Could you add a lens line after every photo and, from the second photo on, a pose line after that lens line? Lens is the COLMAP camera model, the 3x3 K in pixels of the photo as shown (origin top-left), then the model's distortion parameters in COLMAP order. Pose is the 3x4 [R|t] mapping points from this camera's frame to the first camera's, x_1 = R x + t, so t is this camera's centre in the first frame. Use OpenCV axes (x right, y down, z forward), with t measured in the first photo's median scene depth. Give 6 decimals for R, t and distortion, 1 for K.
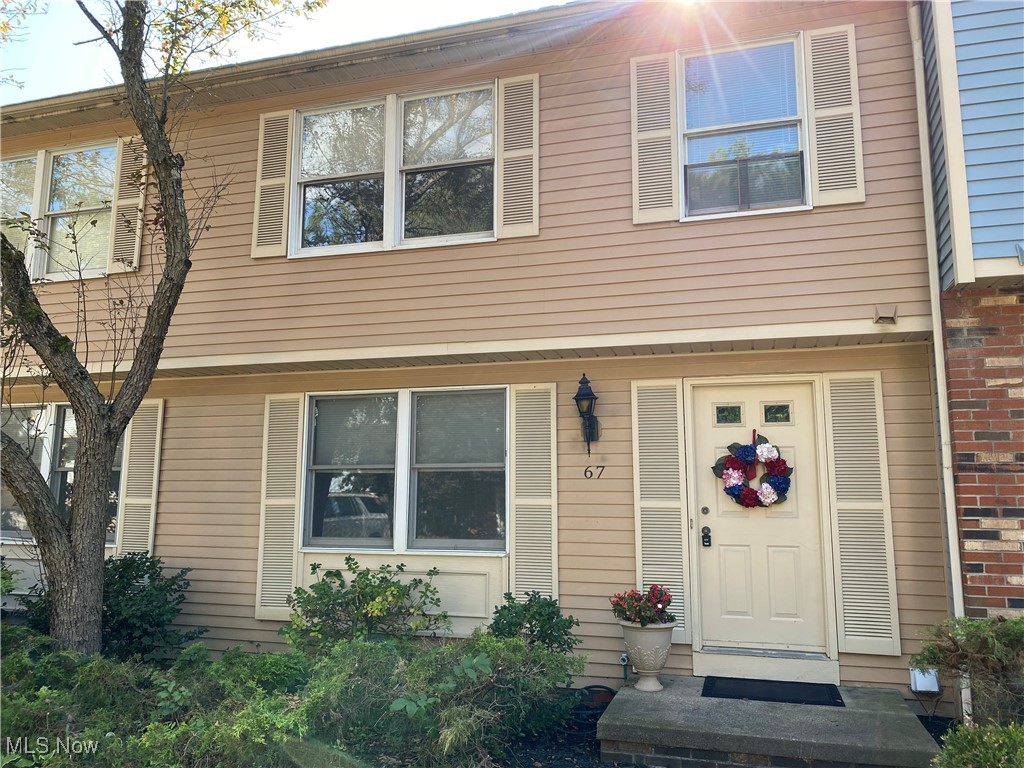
lens RADIAL K [[765.2, 0, 511.9], [0, 765.2, 377.3], [0, 0, 1]] dist [0.061728, -0.133168]
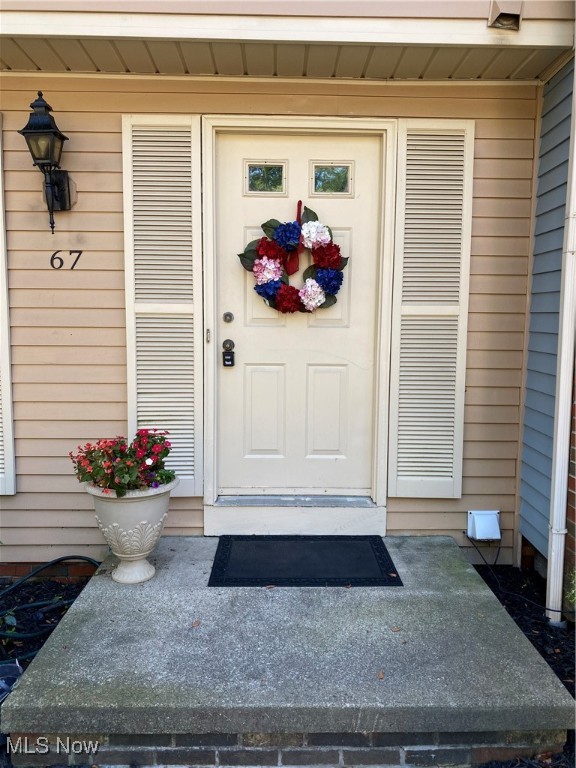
lens RADIAL K [[573.9, 0, 288.0], [0, 573.9, 384.0], [0, 0, 1]] dist [0.061728, -0.133168]
pose [[0.951682, -0.032292, 0.305384, 0.143938], [-0.053056, 0.962211, 0.267087, 0.090154], [-0.302468, -0.270385, 0.914005, 0.493907]]
